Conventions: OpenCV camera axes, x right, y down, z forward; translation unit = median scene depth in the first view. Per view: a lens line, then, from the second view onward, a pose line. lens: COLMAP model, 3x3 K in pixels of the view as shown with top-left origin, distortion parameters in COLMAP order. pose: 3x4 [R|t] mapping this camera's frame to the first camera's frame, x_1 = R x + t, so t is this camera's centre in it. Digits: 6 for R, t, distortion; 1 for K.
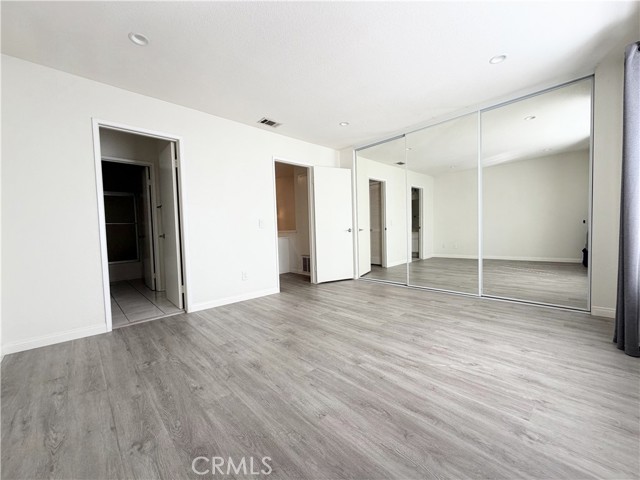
lens RADIAL K [[255.2, 0, 320.0], [0, 255.2, 240.0], [0, 0, 1]] dist [0.001091, -0.000417]
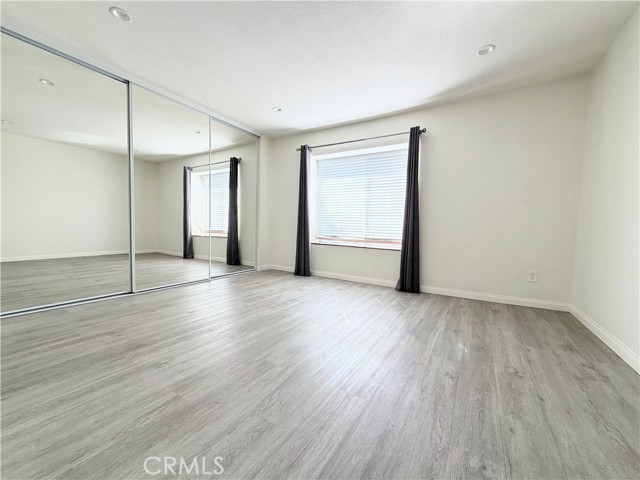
lens RADIAL K [[255.2, 0, 320.0], [0, 255.2, 240.0], [0, 0, 1]] dist [0.001091, -0.000417]
pose [[-0.247959, -0.028830, 0.968342, -0.938808], [0.019092, 0.999218, 0.034639, 0.026903], [-0.968582, 0.027077, -0.247214, 1.257710]]
